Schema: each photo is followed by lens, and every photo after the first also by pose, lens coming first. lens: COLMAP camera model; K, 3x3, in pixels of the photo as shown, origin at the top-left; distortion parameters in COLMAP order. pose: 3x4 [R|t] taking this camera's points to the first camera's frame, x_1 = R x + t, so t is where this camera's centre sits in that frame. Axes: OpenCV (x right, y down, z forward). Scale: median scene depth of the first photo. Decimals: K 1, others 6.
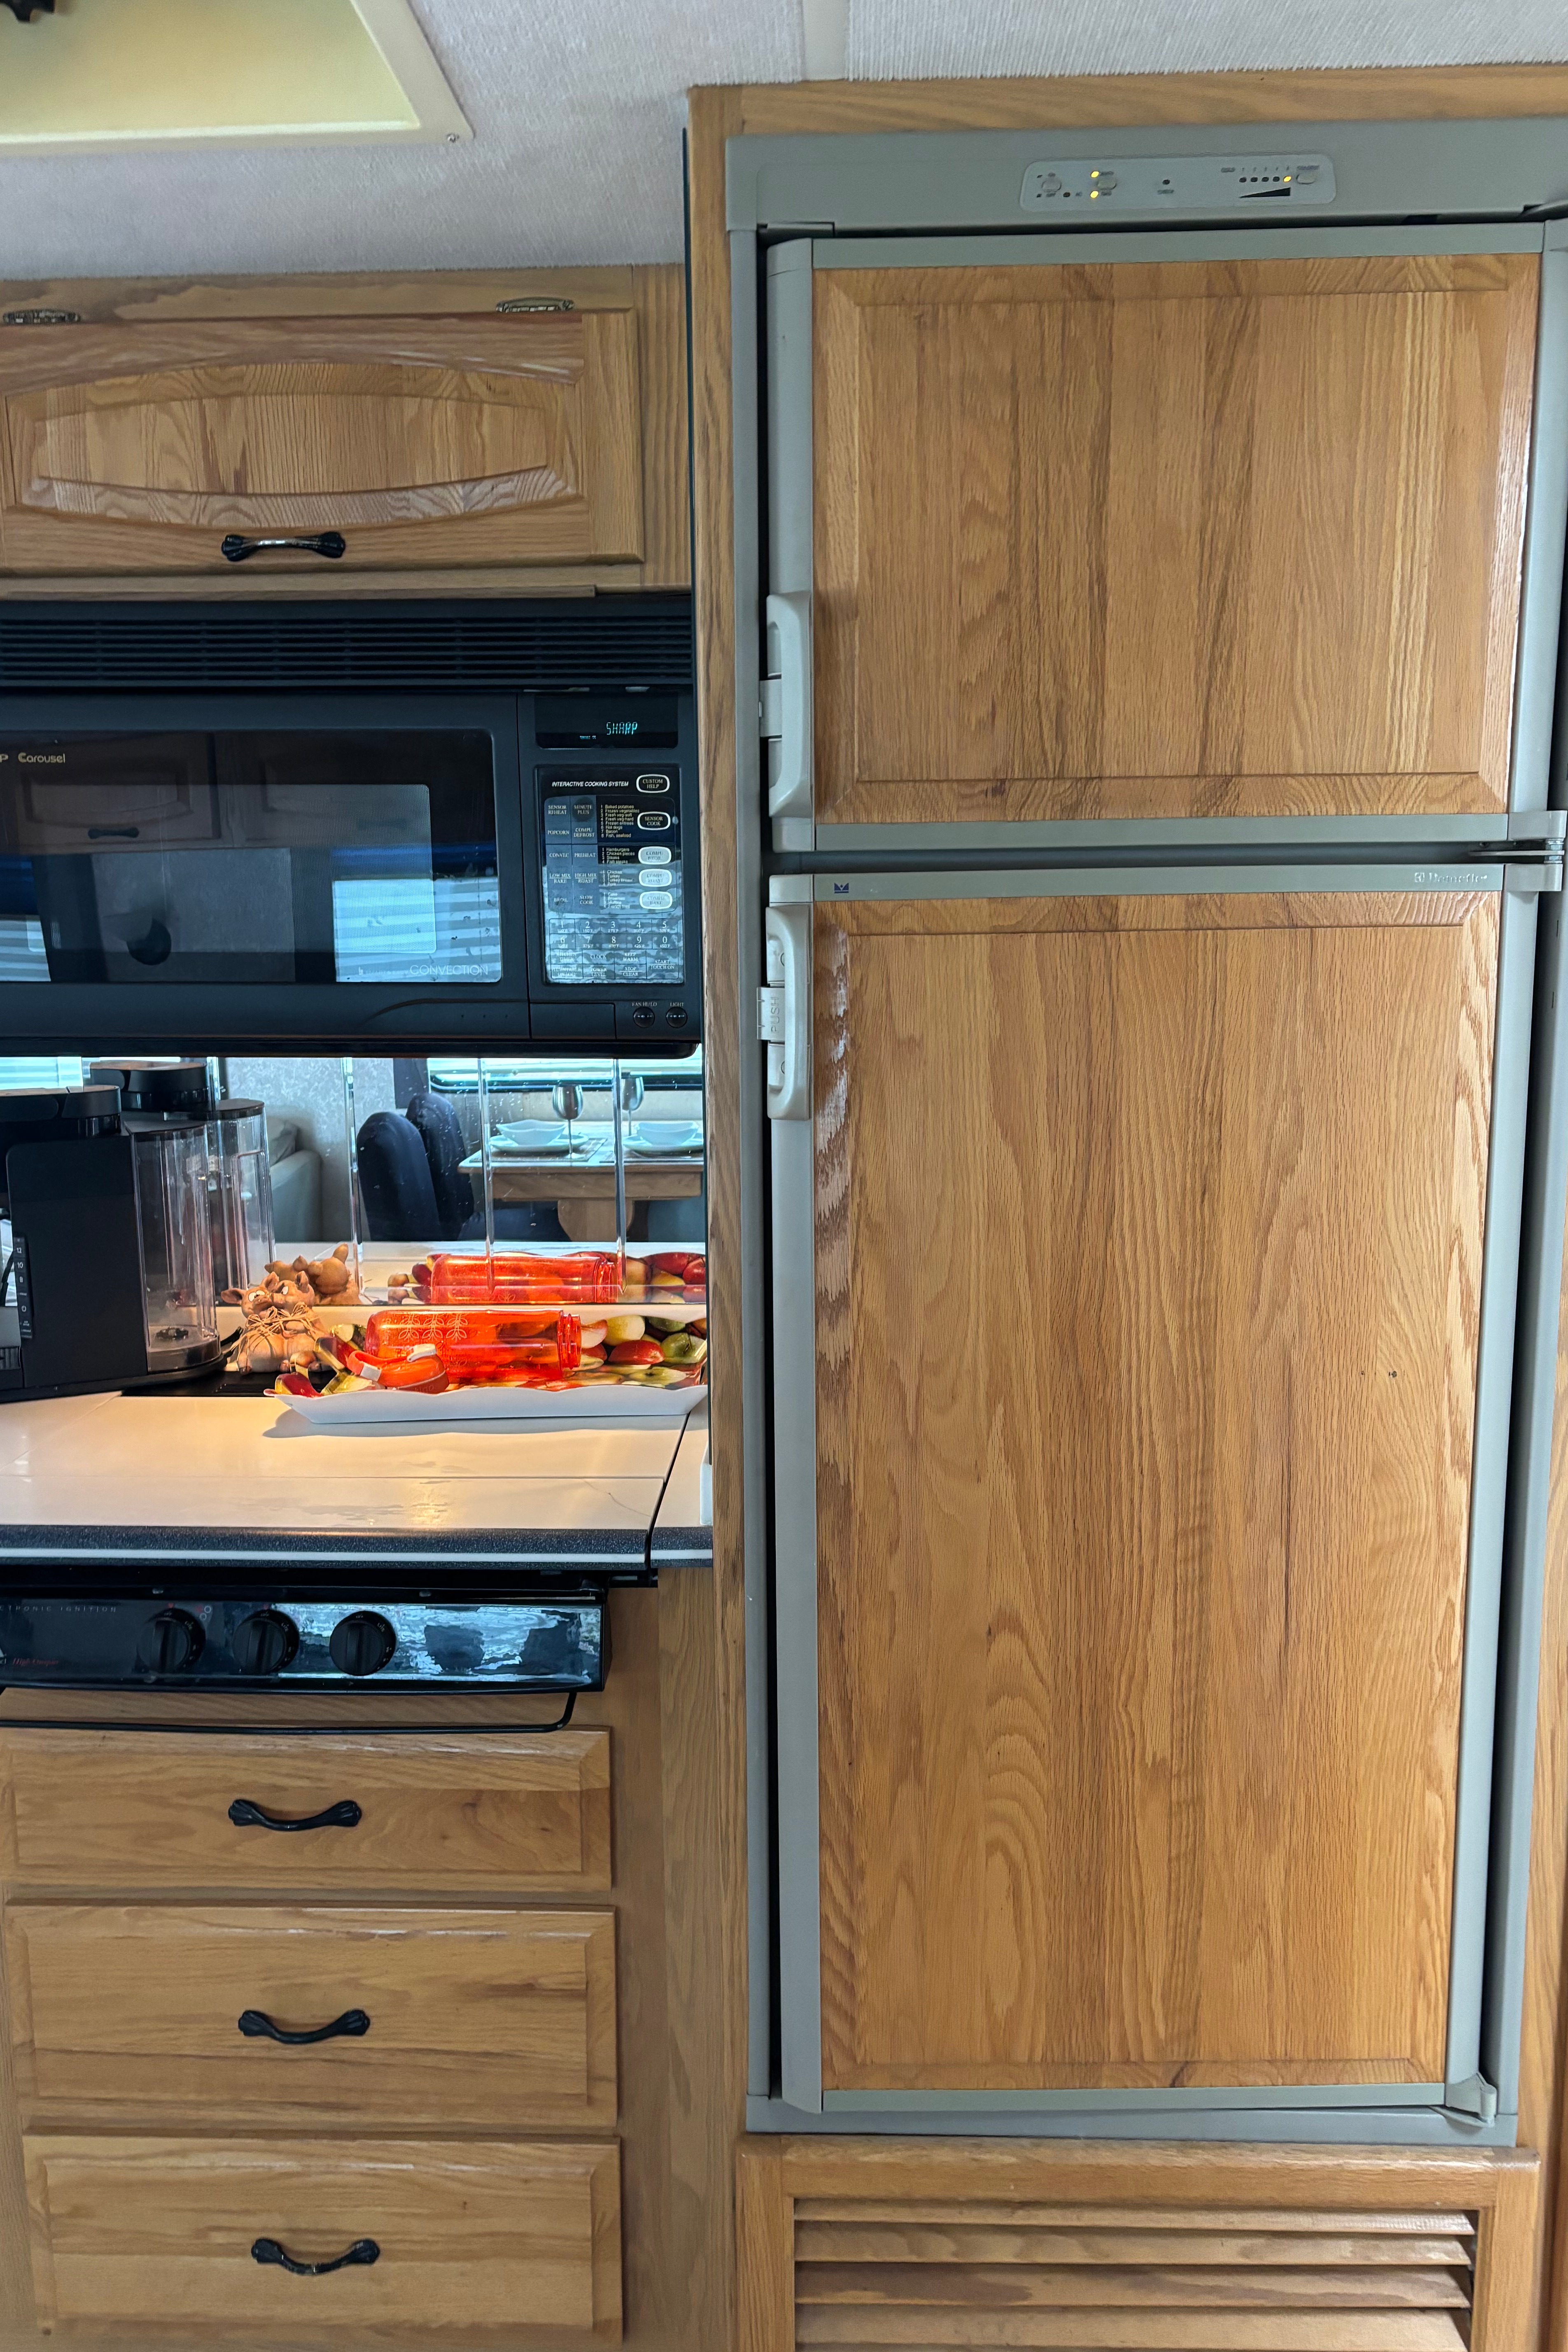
lens RADIAL K [[1772.0, 0, 778.9], [0, 1772.0, 1189.0], [0, 0, 1]] dist [0.052969, -0.051740]
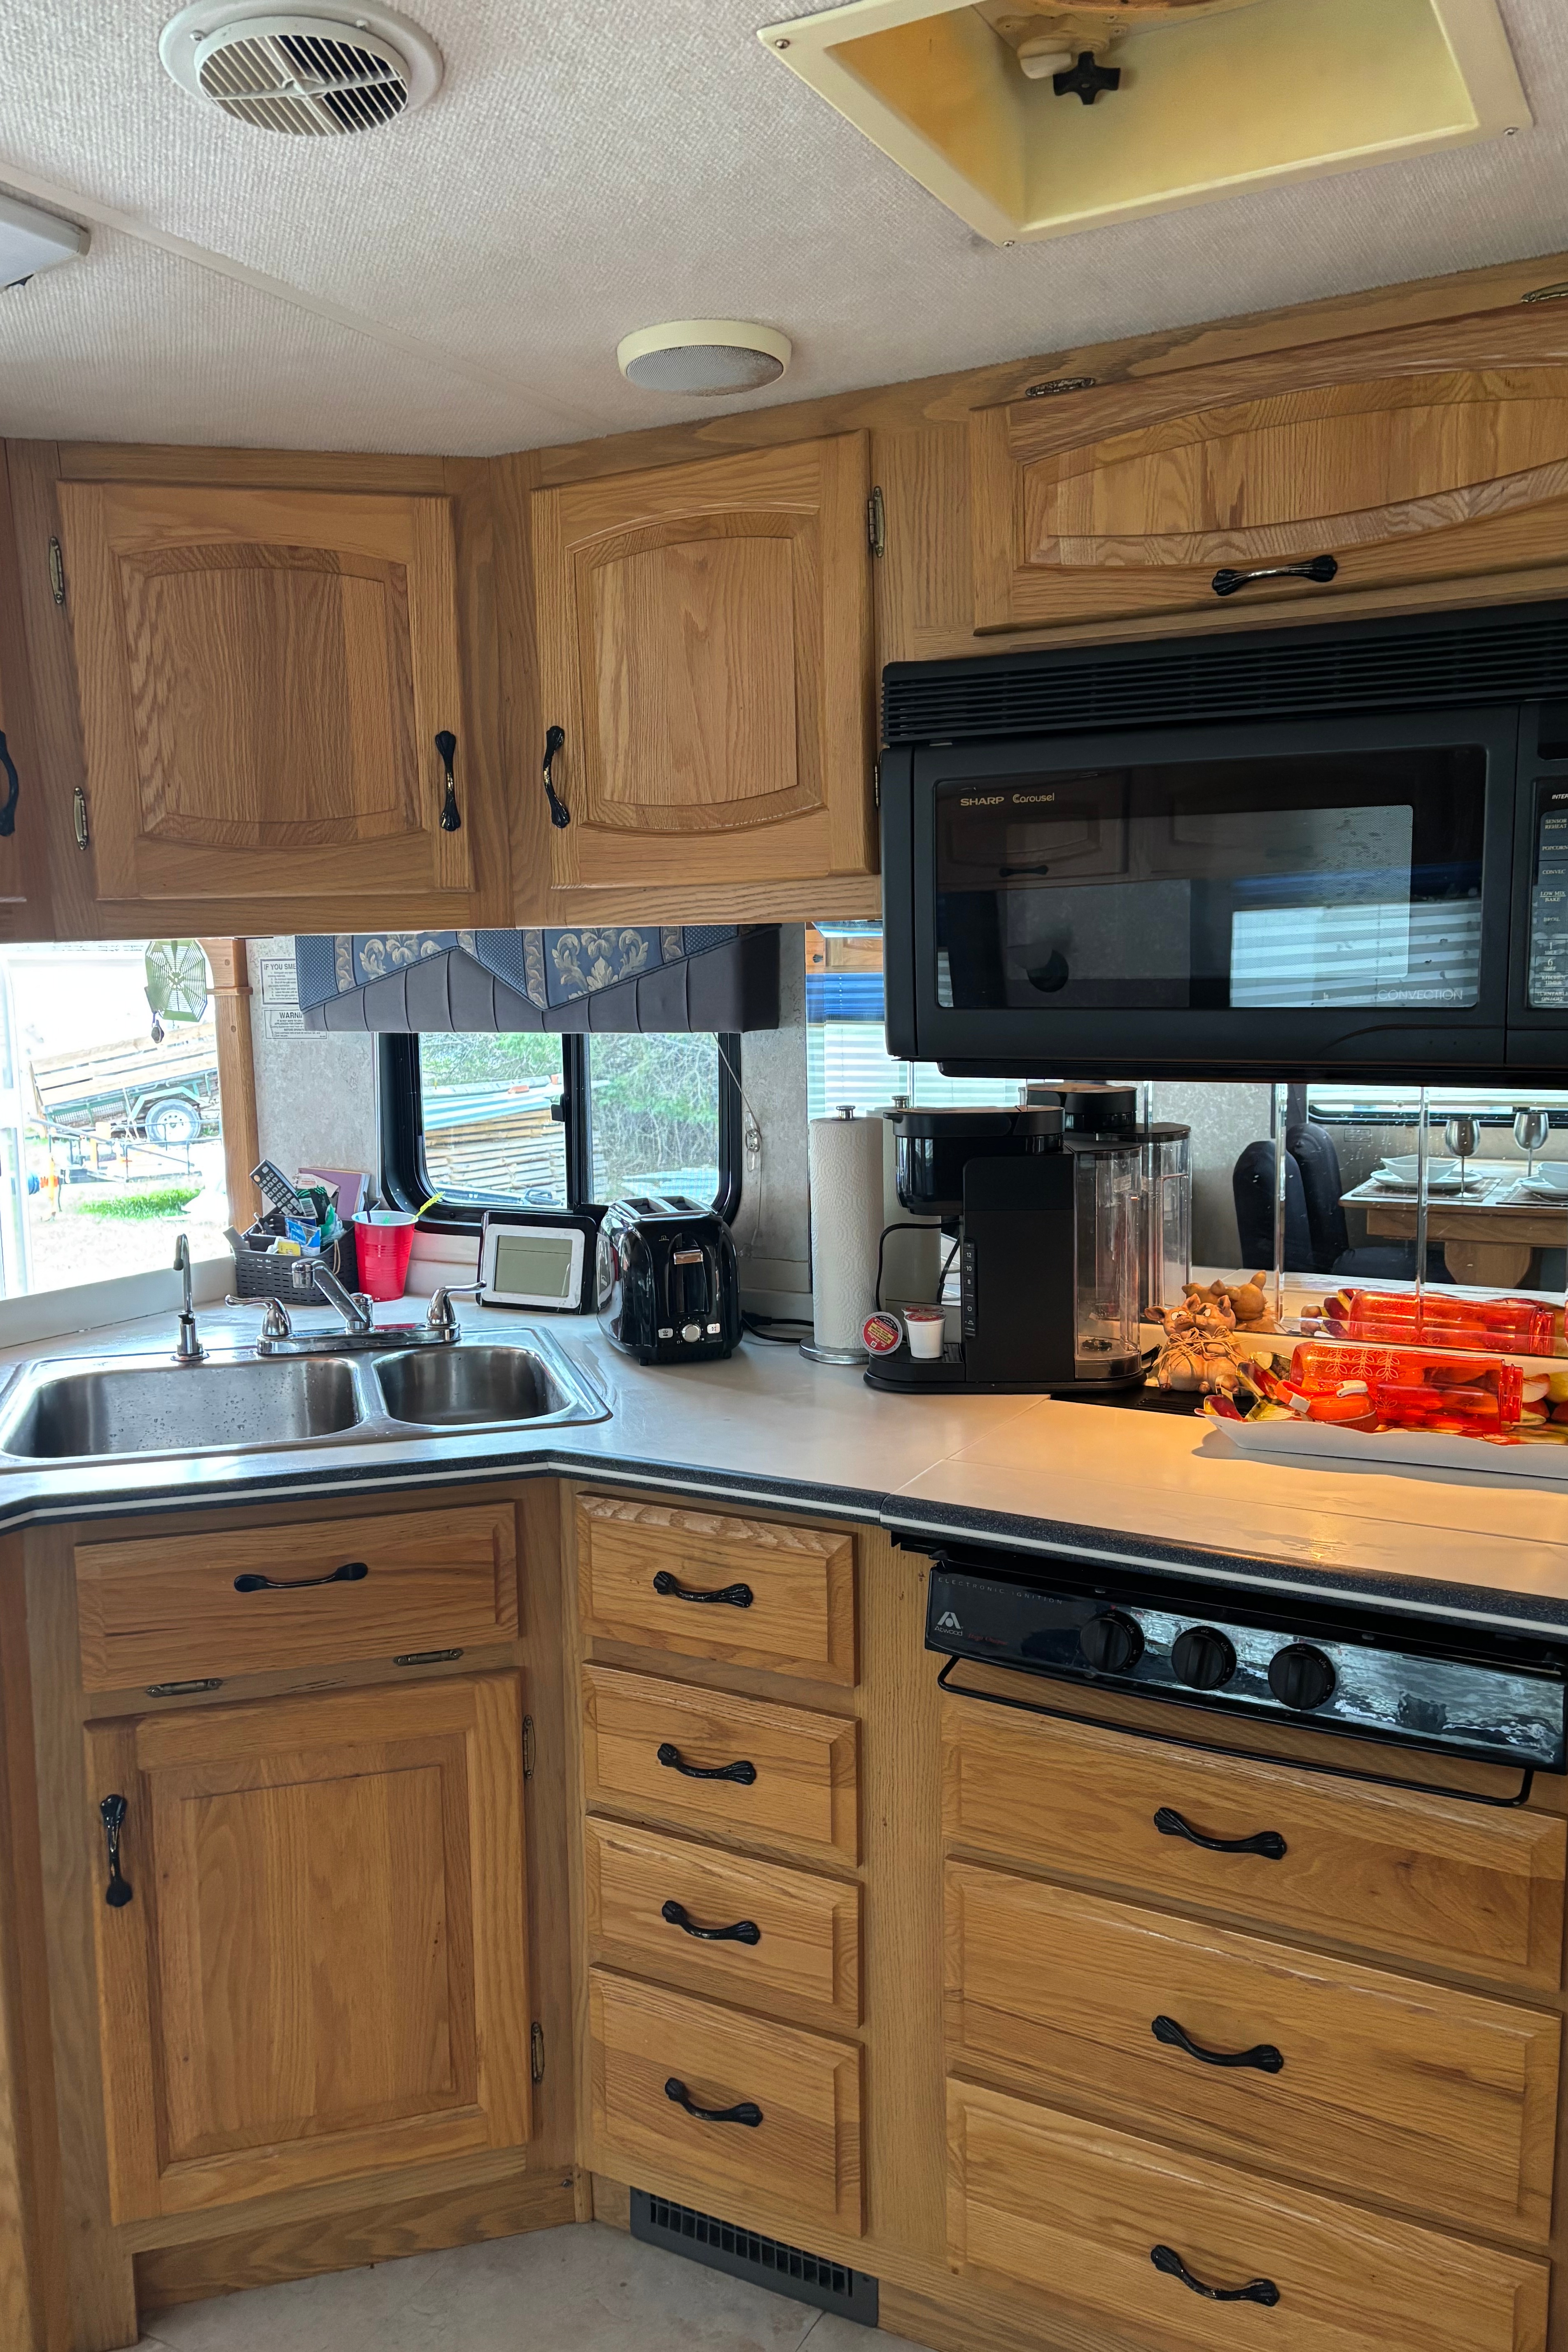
lens RADIAL K [[1772.0, 0, 788.8], [0, 1772.0, 1196.8], [0, 0, 1]] dist [0.052969, -0.051740]
pose [[0.894496, 0.053076, -0.443913, -0.057673], [-0.058437, 0.998290, 0.001607, 0.004452], [0.443239, 0.024504, 0.896068, -0.015411]]
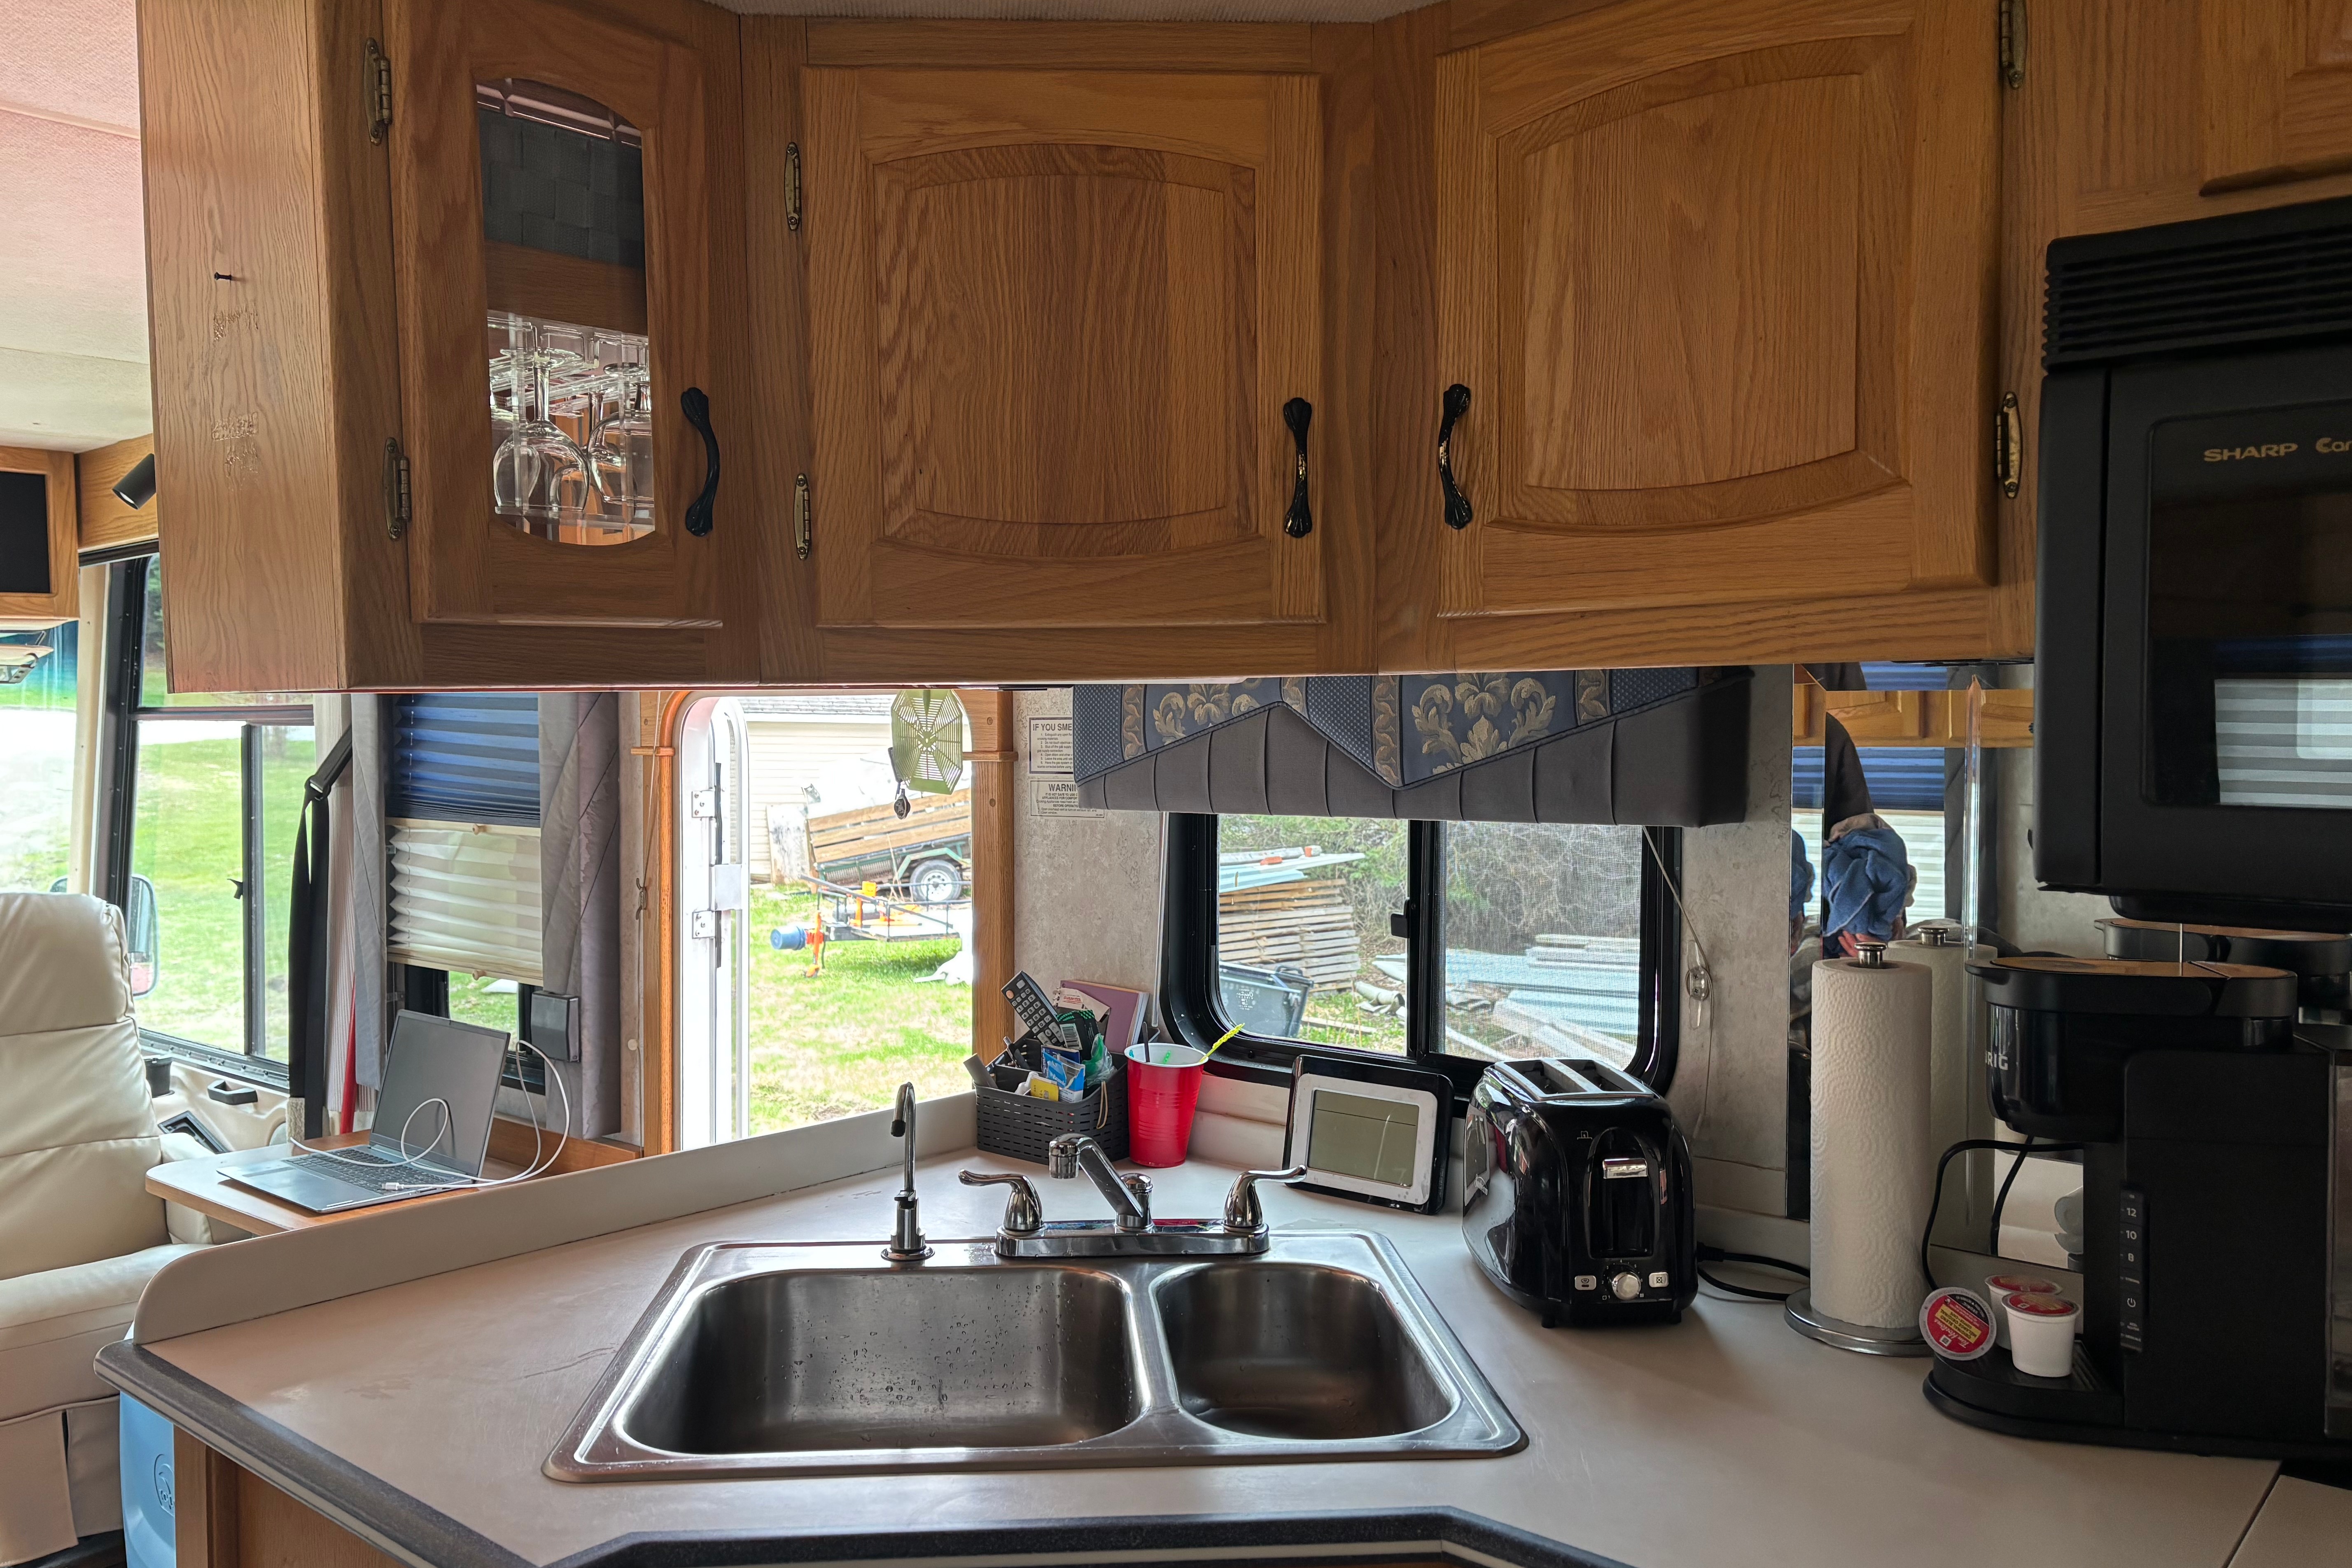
lens RADIAL K [[1772.0, 0, 1191.0], [0, 1772.0, 784.5], [0, 0, 1]] dist [0.052969, -0.051740]
pose [[0.791875, 0.027089, -0.610082, -0.354390], [-0.099610, 0.991366, -0.085272, -0.035609], [0.602505, 0.128295, 0.787736, 0.298604]]
